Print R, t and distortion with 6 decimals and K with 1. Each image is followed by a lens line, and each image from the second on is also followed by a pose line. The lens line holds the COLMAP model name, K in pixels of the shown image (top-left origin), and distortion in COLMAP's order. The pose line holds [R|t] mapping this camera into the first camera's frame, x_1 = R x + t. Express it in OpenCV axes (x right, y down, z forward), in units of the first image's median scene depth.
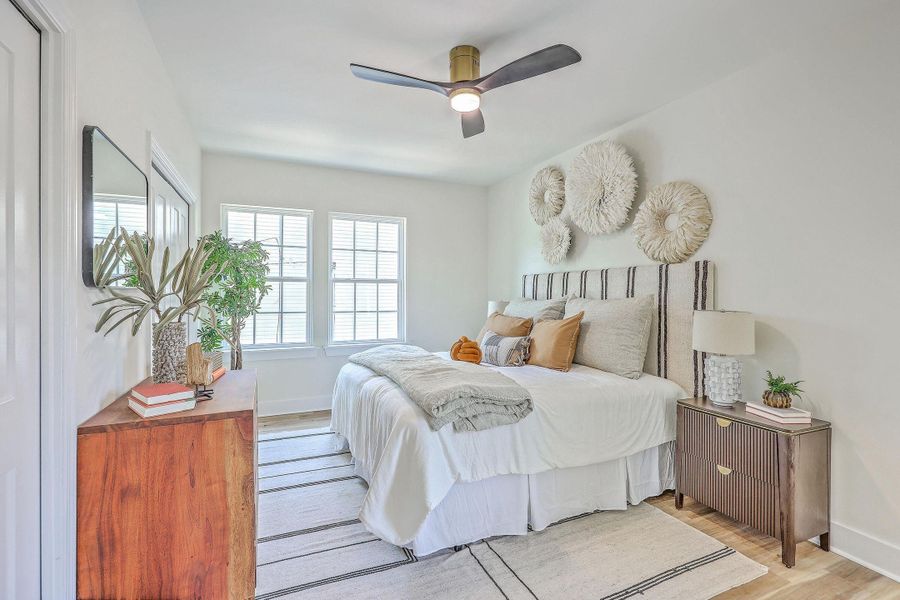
lens RADIAL K [[423.5, 0, 450.8], [0, 423.5, 300.1], [0, 0, 1]] dist [-0.001909, -0.000345]
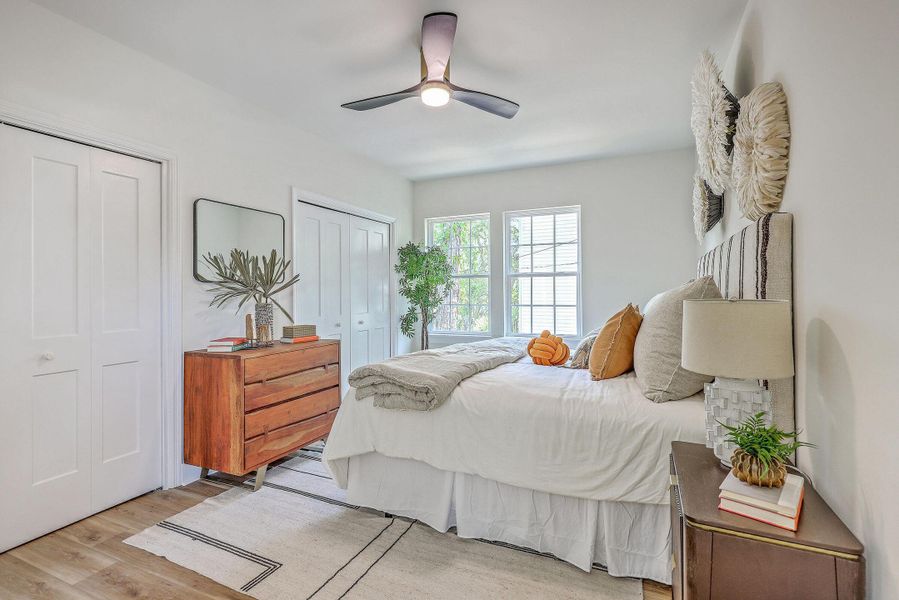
lens RADIAL K [[439.0, 0, 451.4], [0, 439.0, 293.9], [0, 0, 1]] dist [0.000675, -0.000142]
pose [[0.657838, -0.007291, -0.753124, 0.539762], [-0.004086, 0.999904, -0.013249, 0.017451], [0.753148, 0.011793, 0.657745, 0.206864]]
